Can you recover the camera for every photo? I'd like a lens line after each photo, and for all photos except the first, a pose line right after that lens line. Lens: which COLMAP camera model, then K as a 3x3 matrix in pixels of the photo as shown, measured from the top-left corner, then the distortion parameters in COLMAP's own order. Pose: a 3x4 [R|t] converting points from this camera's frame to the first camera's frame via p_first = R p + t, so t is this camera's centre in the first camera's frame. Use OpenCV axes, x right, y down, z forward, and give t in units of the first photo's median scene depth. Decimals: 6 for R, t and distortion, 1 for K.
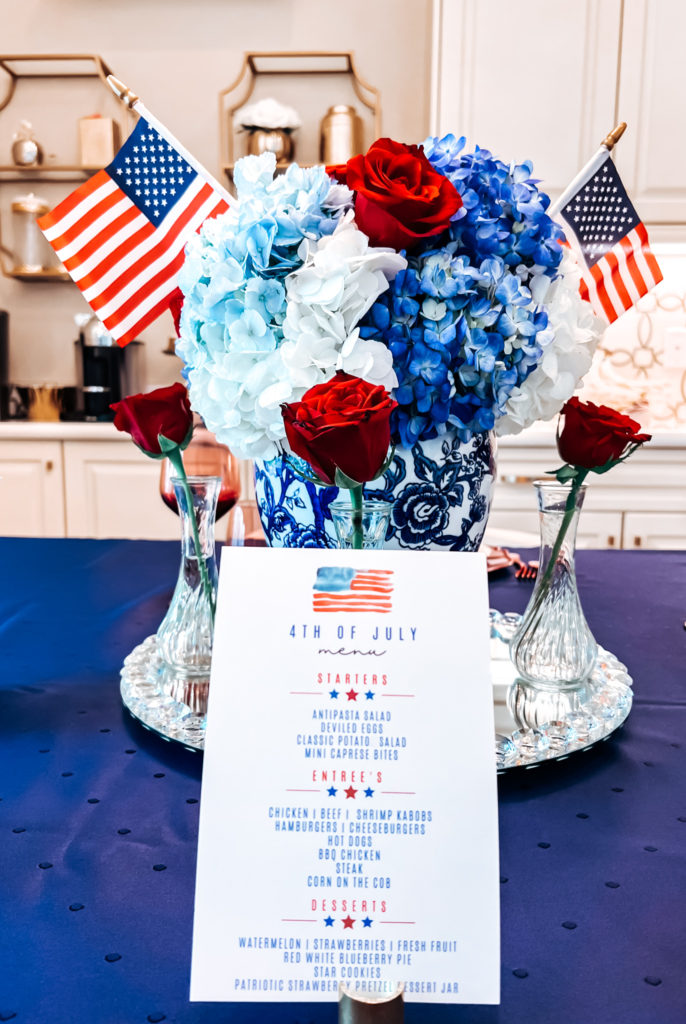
lens RADIAL K [[872.9, 0, 342.4], [0, 872.9, 557.7], [0, 0, 1]] dist [0.028164, -0.010583]
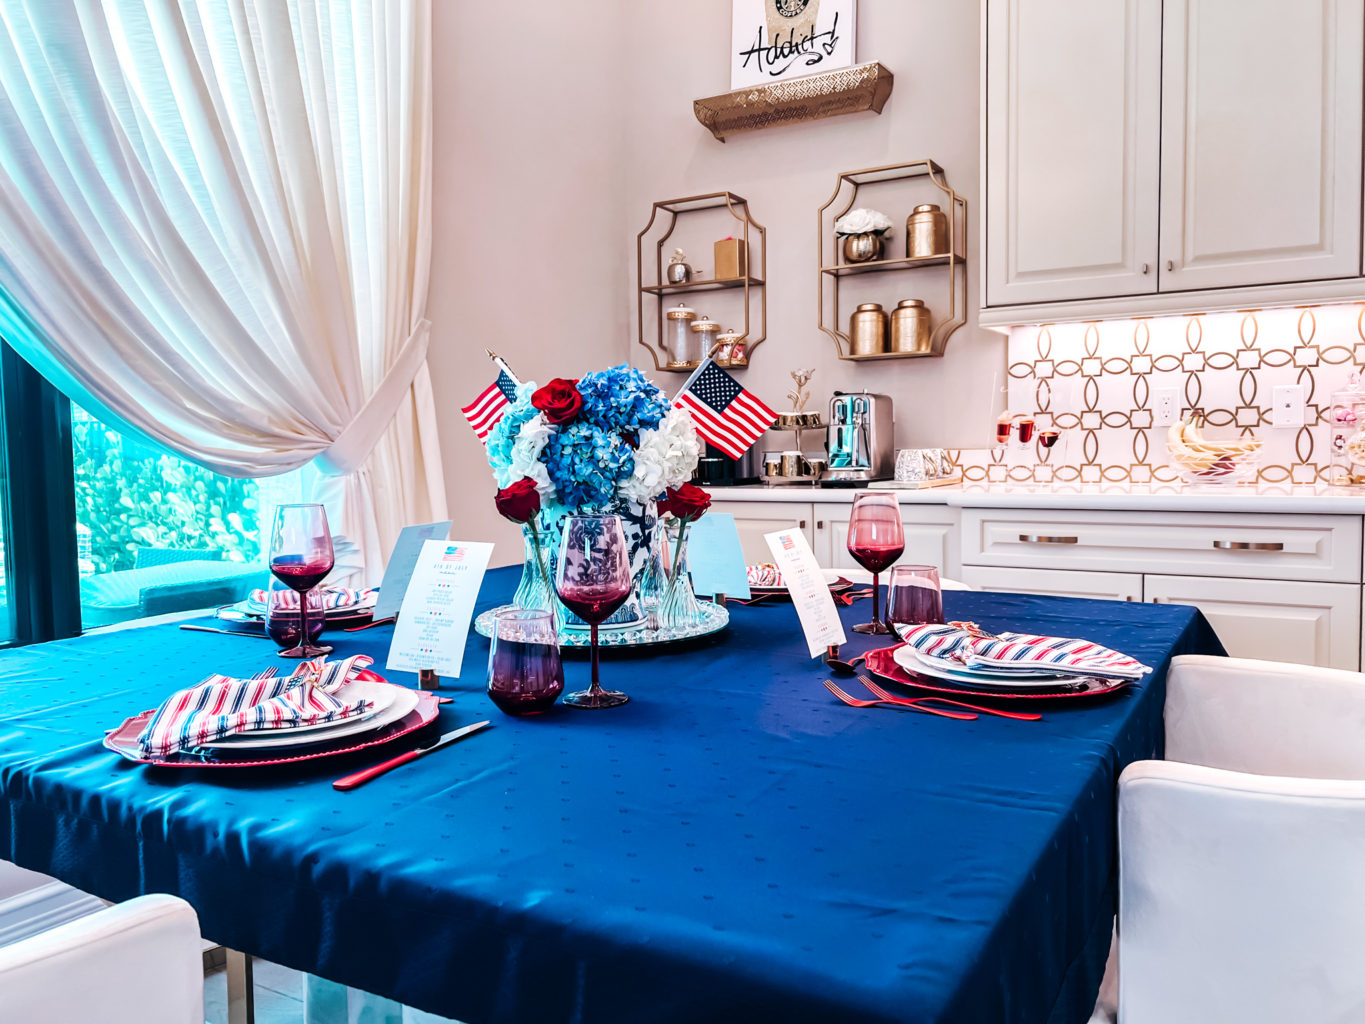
lens RADIAL K [[1054.1, 0, 682.5], [0, 1054.1, 512.0], [0, 0, 1]] dist [-0.106812, 0.293019]
pose [[0.885809, 0.014074, -0.463836, 1.638172], [-0.067943, 0.992702, -0.099633, 0.136800], [0.459049, 0.119770, 0.880301, -1.279716]]
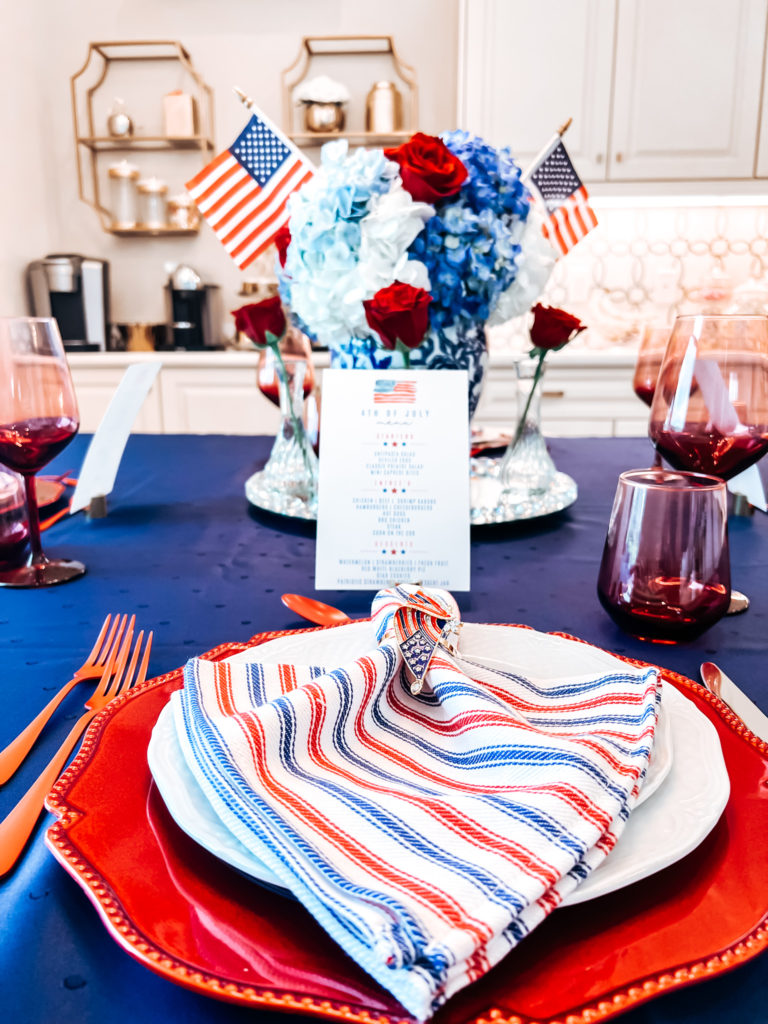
lens RADIAL K [[714.7, 0, 399.0], [0, 714.7, 510.7], [0, 0, 1]] dist [-0.001179, 0.002205]
pose [[0.998357, -0.023652, 0.052187, -0.071505], [0.020114, 0.997530, 0.067308, 0.118373], [-0.053650, -0.066147, 0.996367, -0.334193]]
